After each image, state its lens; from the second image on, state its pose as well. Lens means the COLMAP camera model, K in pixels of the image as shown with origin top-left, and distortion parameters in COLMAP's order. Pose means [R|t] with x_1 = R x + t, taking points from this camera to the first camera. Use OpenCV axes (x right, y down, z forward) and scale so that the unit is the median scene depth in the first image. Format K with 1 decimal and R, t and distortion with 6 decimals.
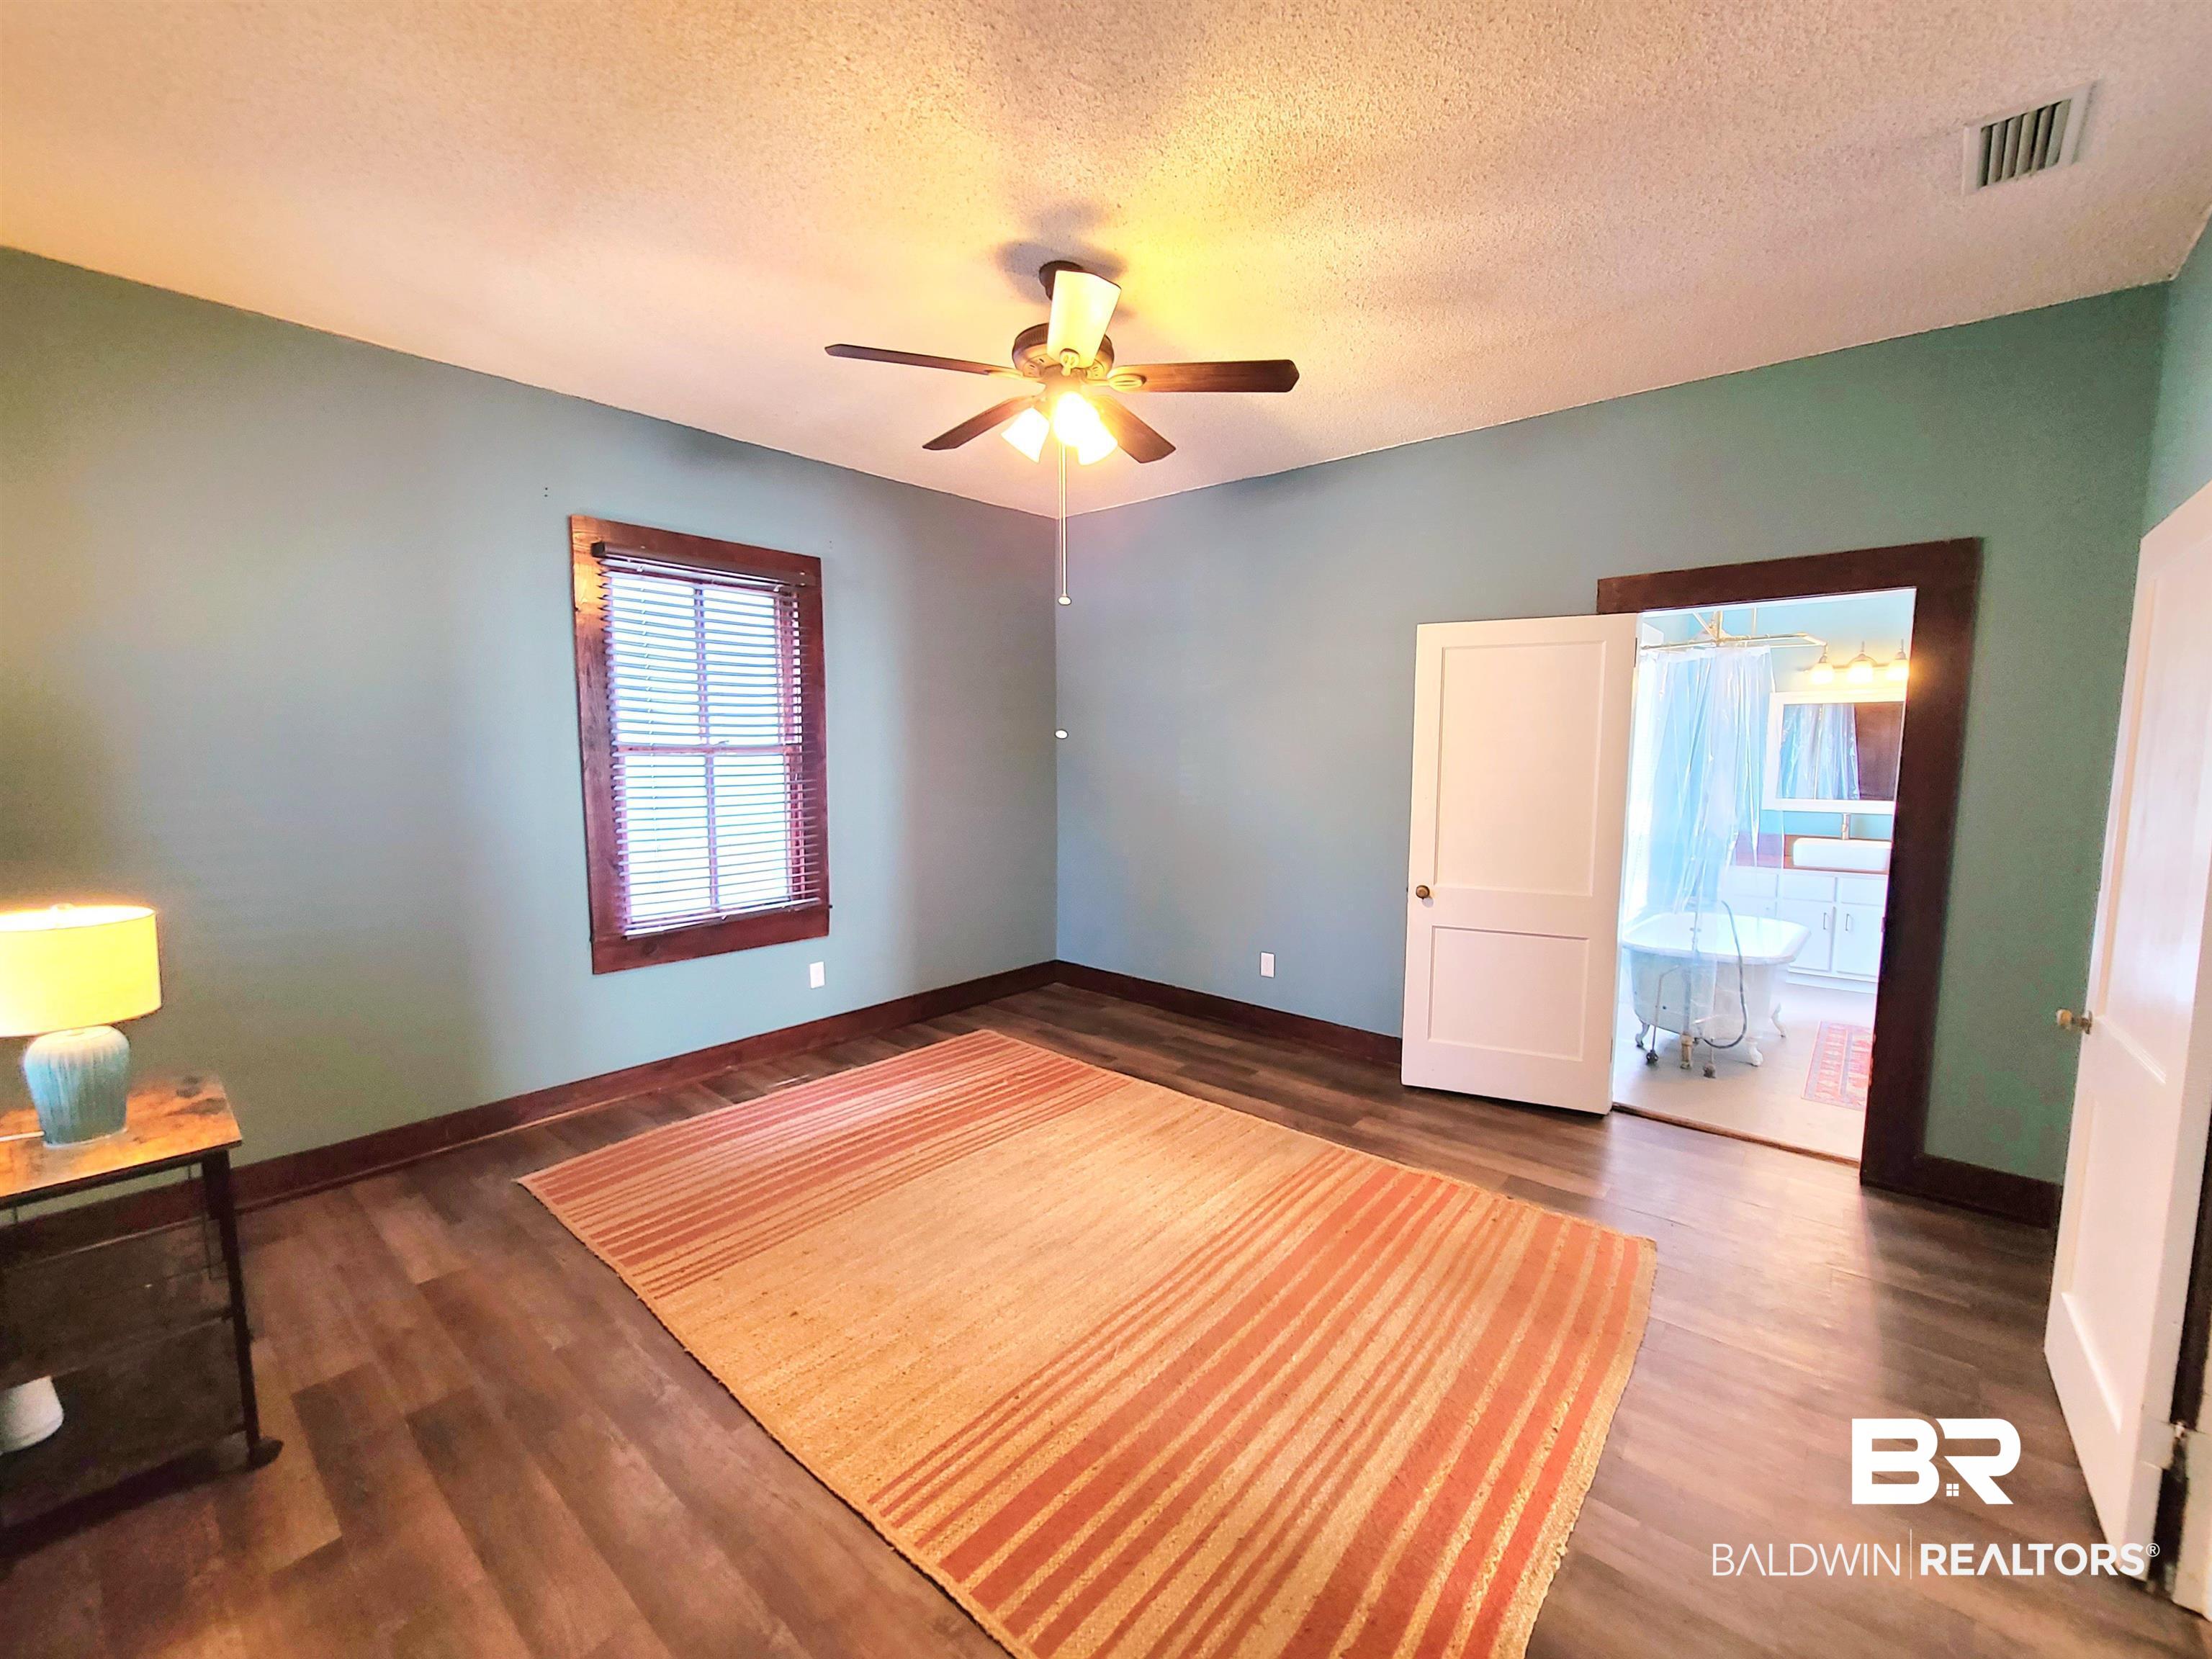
lens RADIAL K [[906.9, 0, 1109.5], [0, 906.9, 841.6], [0, 0, 1]] dist [0.000885, -0.000001]
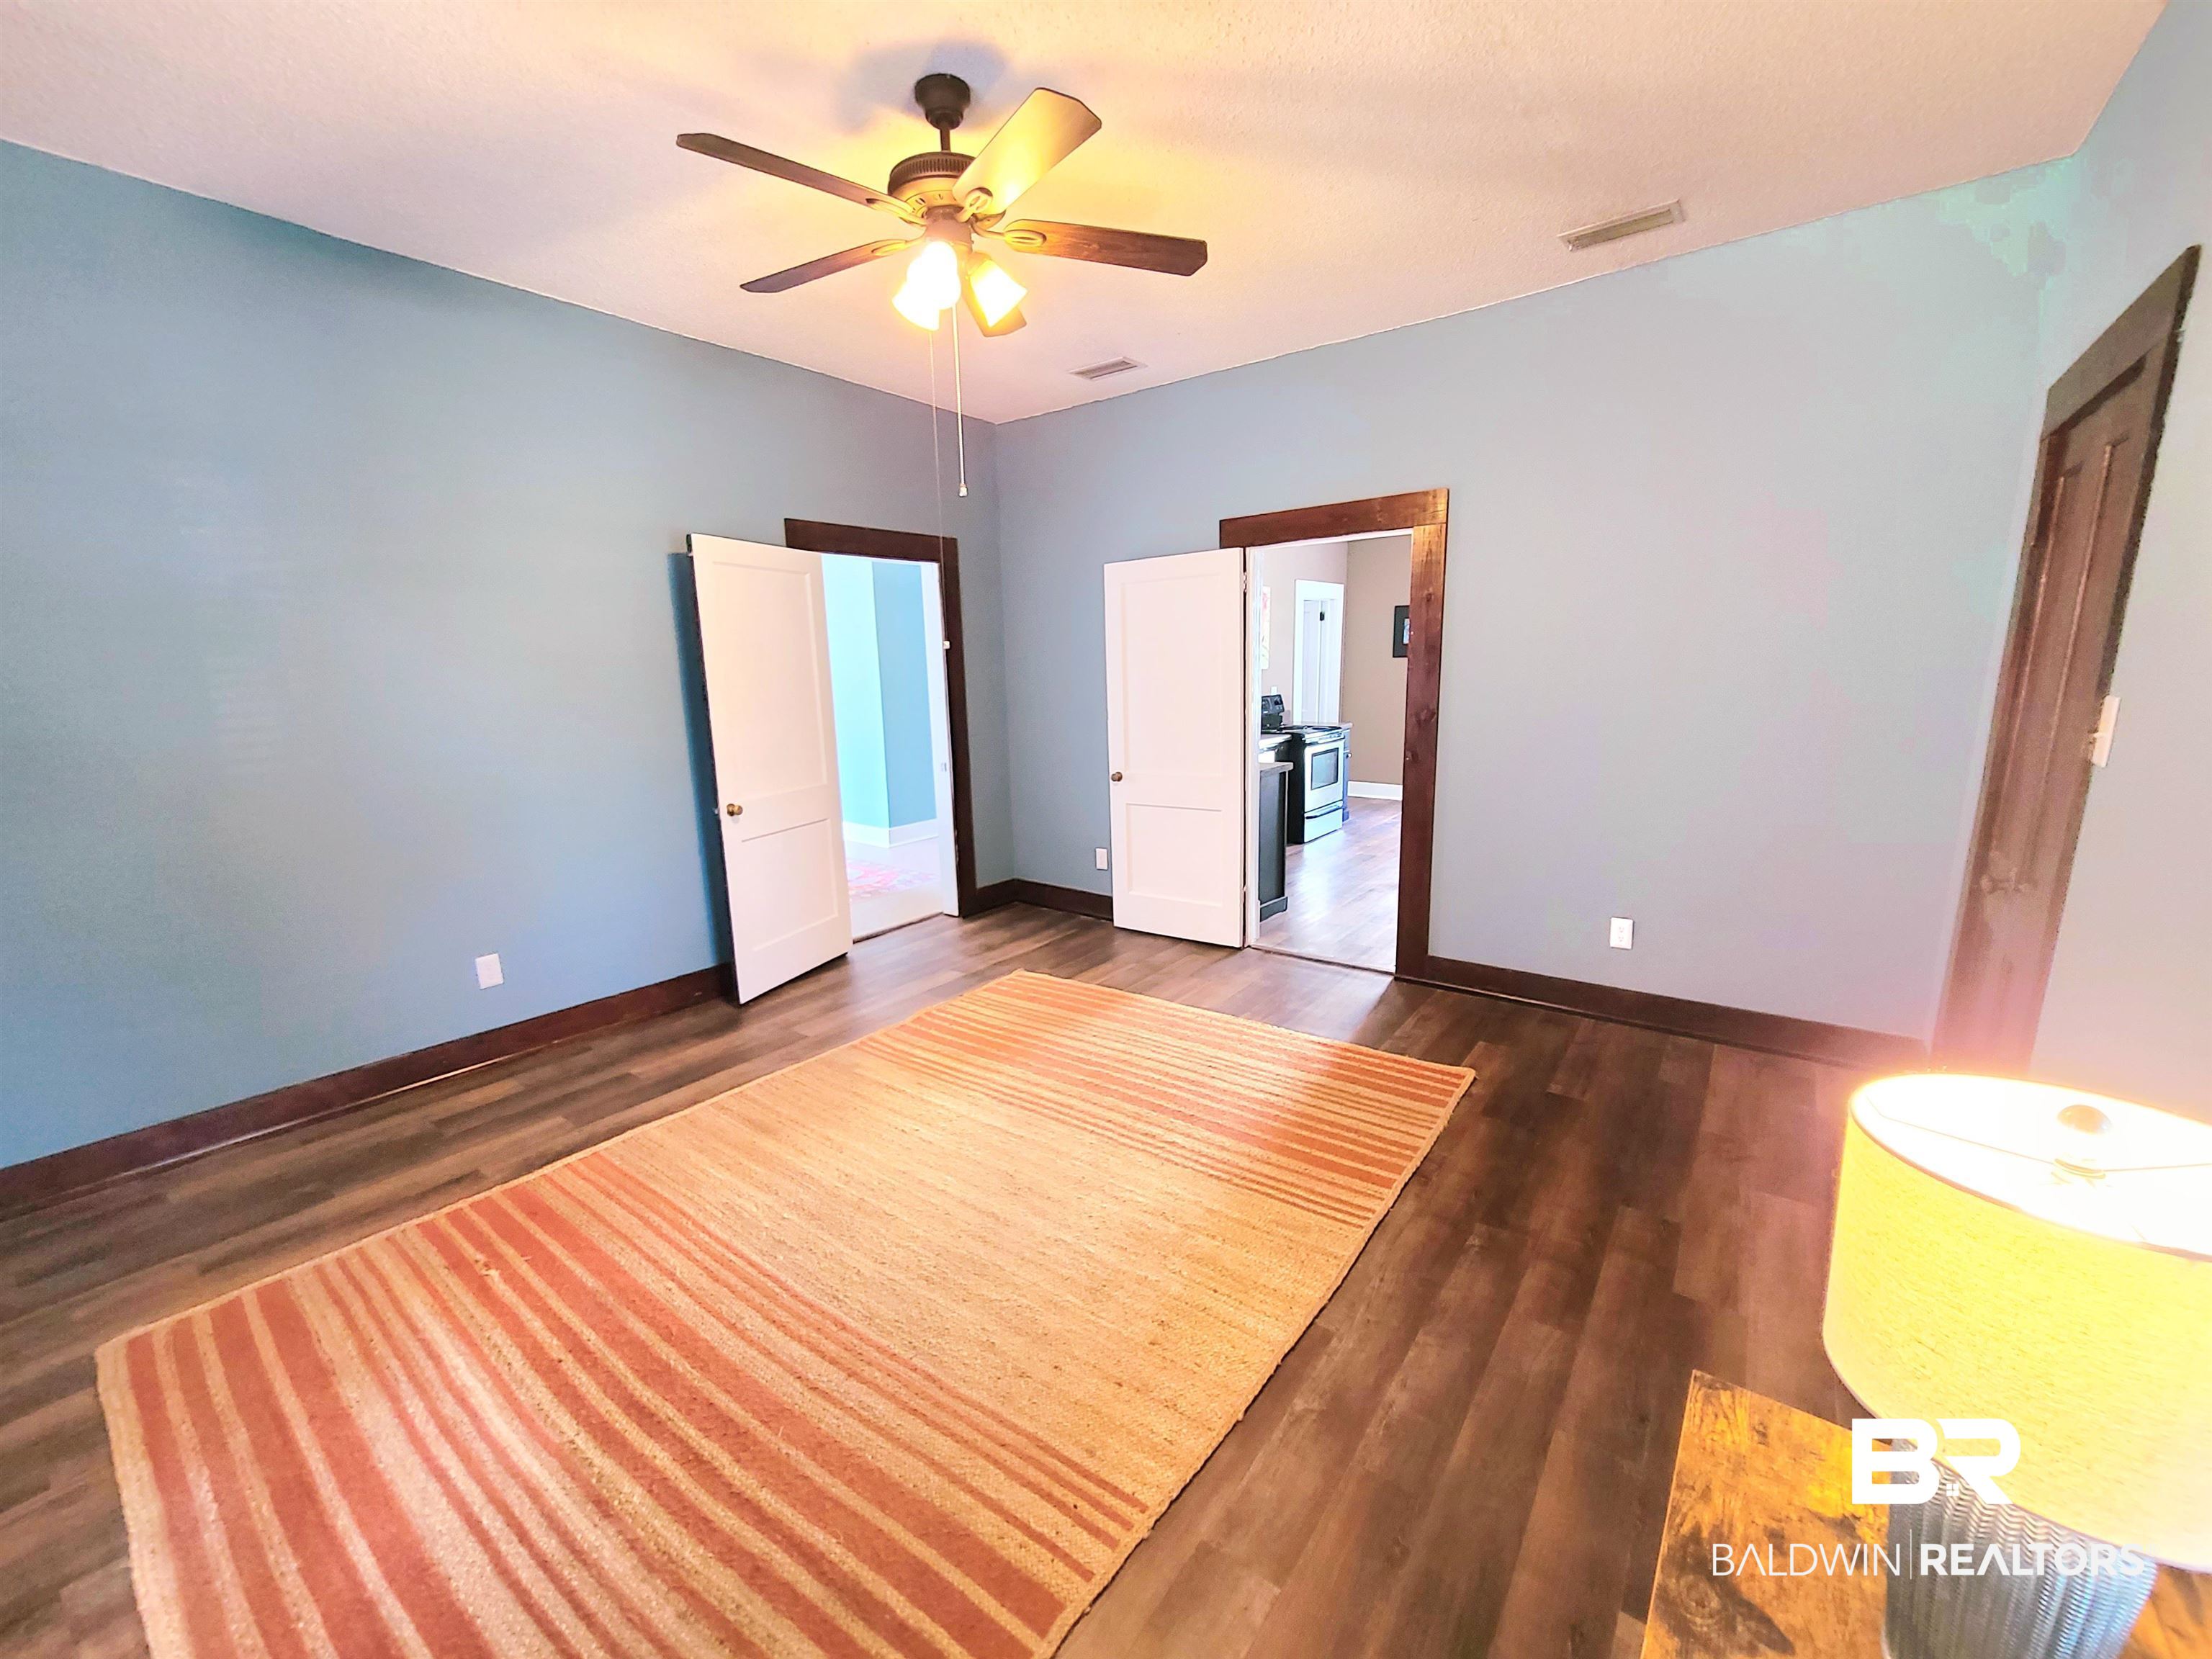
lens RADIAL K [[906.9, 0, 1109.5], [0, 906.9, 841.6], [0, 0, 1]] dist [0.000885, -0.000001]
pose [[-0.074421, -0.199435, 0.977081, -0.708718], [0.121943, 0.970625, 0.207405, -0.070933], [-0.989743, 0.134583, -0.047915, 0.674142]]
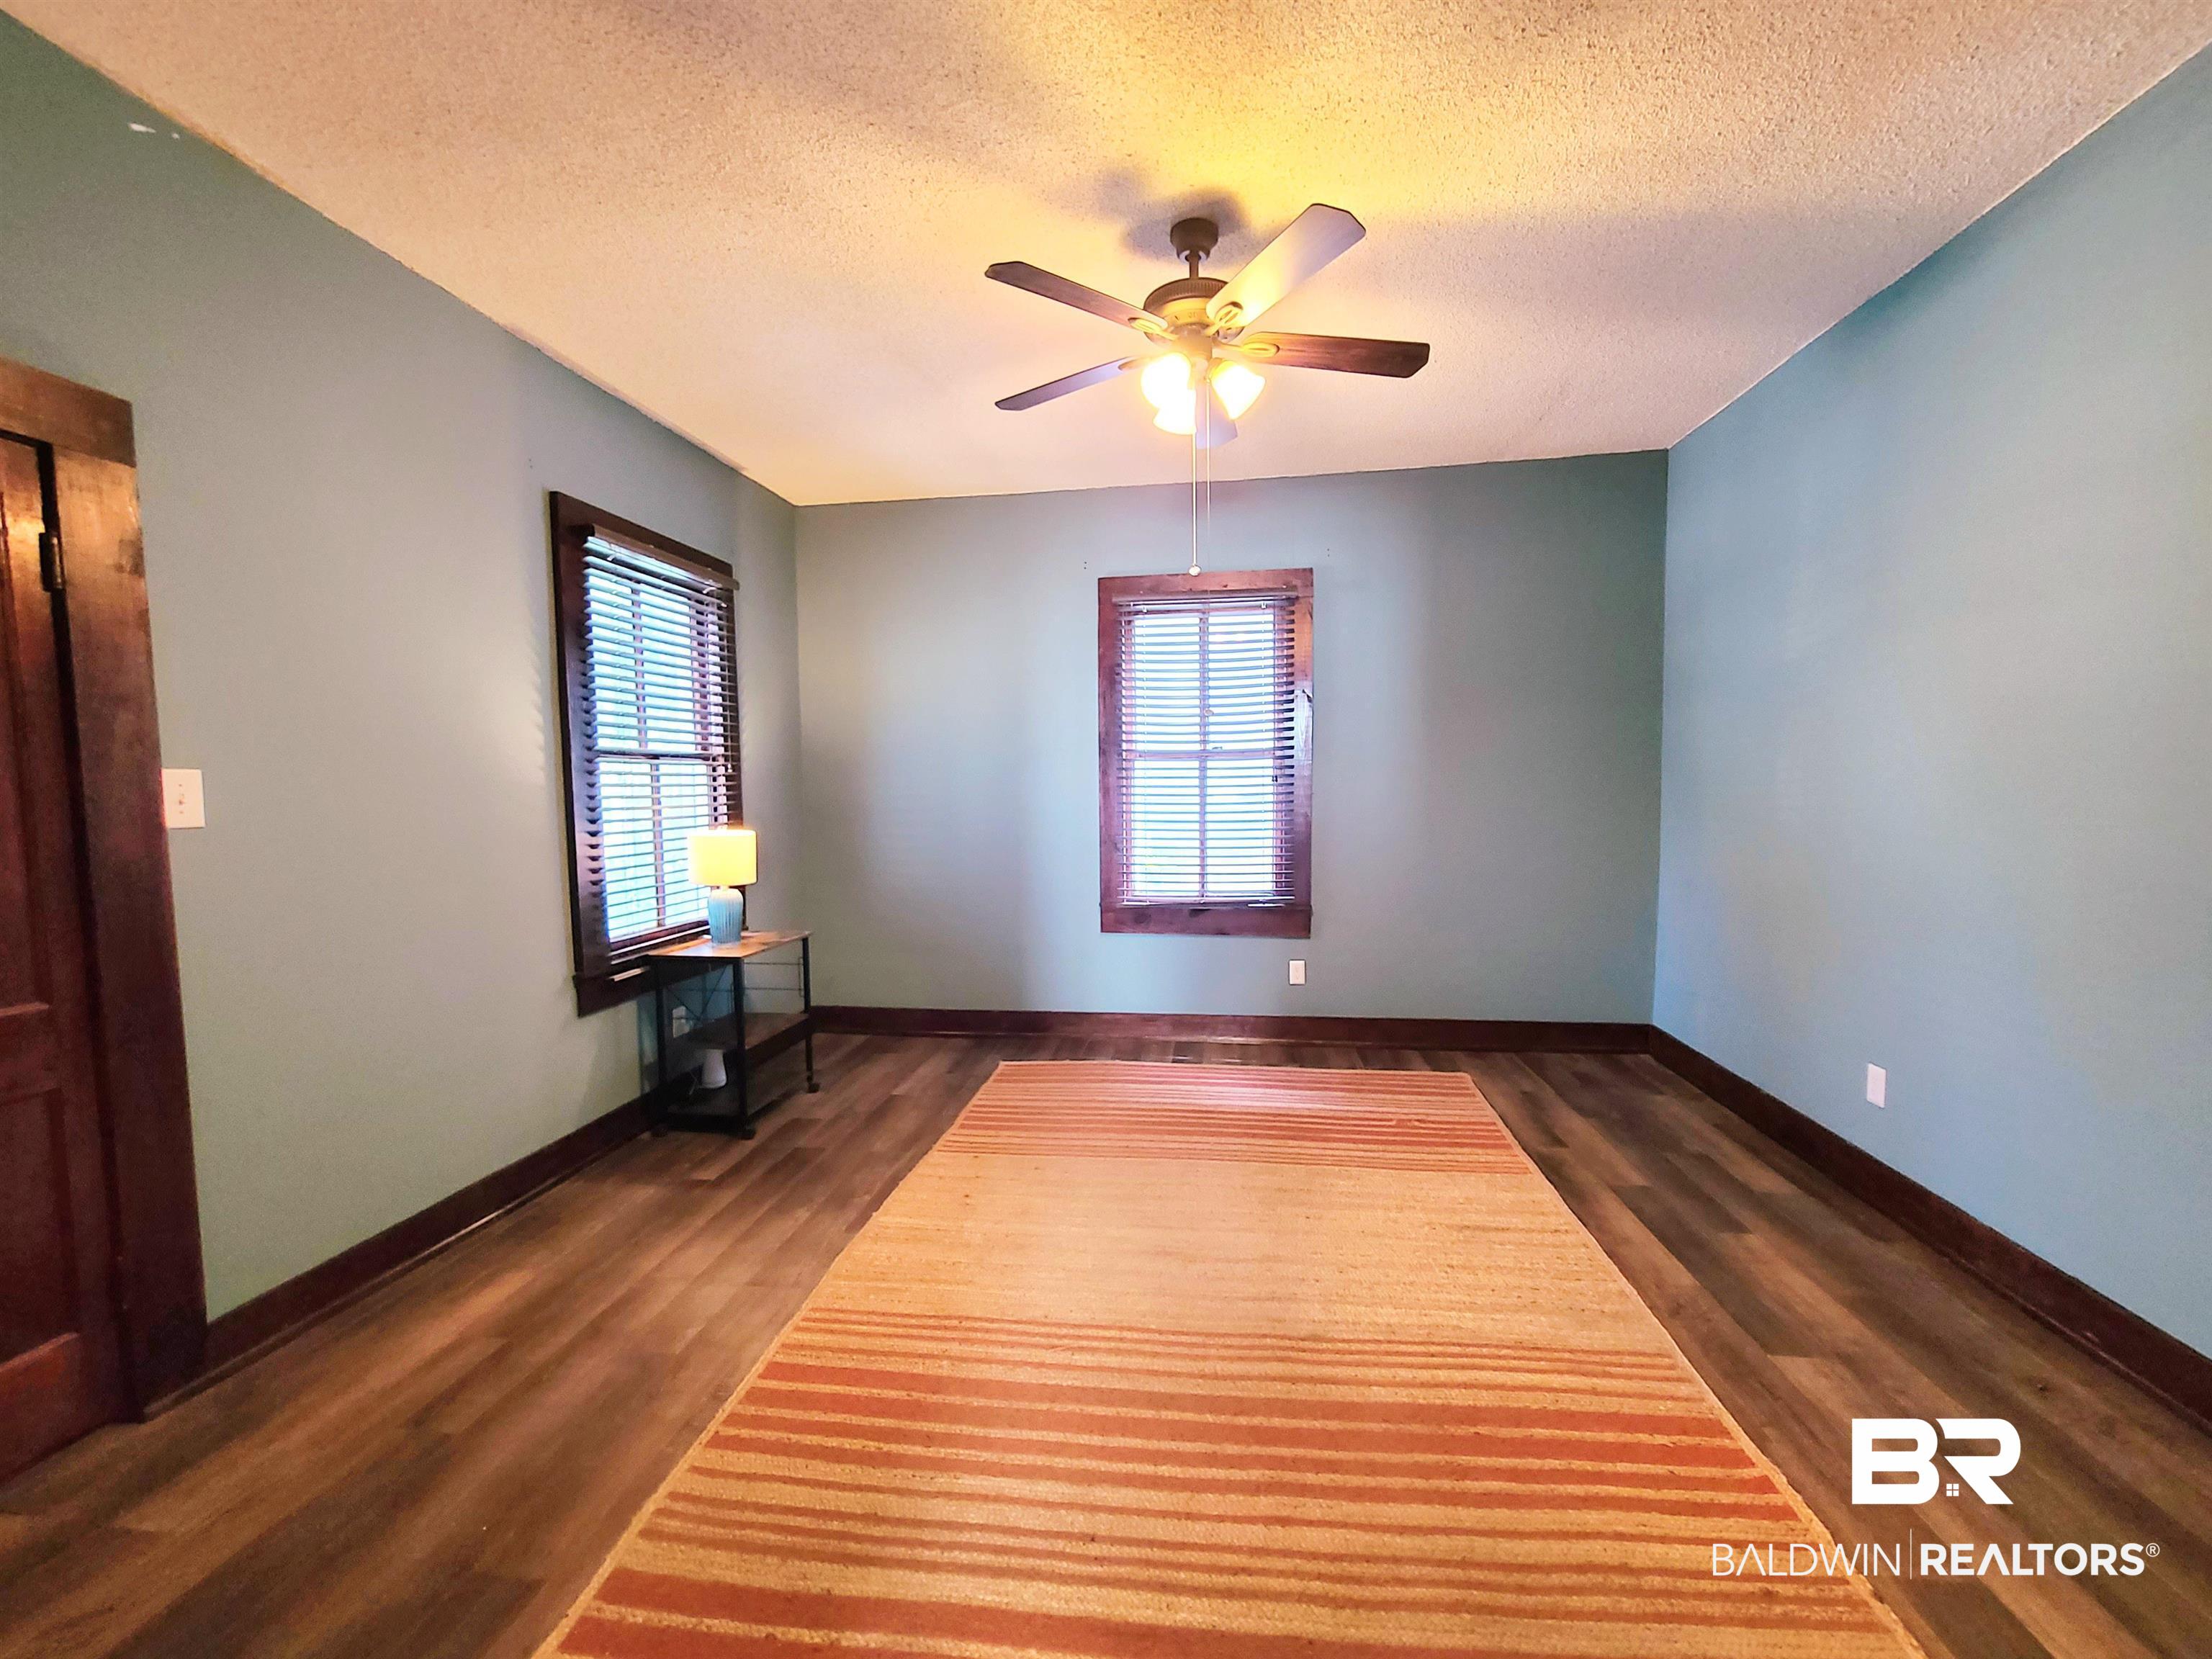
lens RADIAL K [[904.5, 0, 1098.4], [0, 904.5, 837.1], [0, 0, 1]] dist [-0.001201, 0.000077]
pose [[0.541706, 0.040384, -0.839597, 0.498827], [-0.078075, 0.996945, -0.002421, 0.017776], [0.836934, 0.066863, 0.543204, 0.299794]]
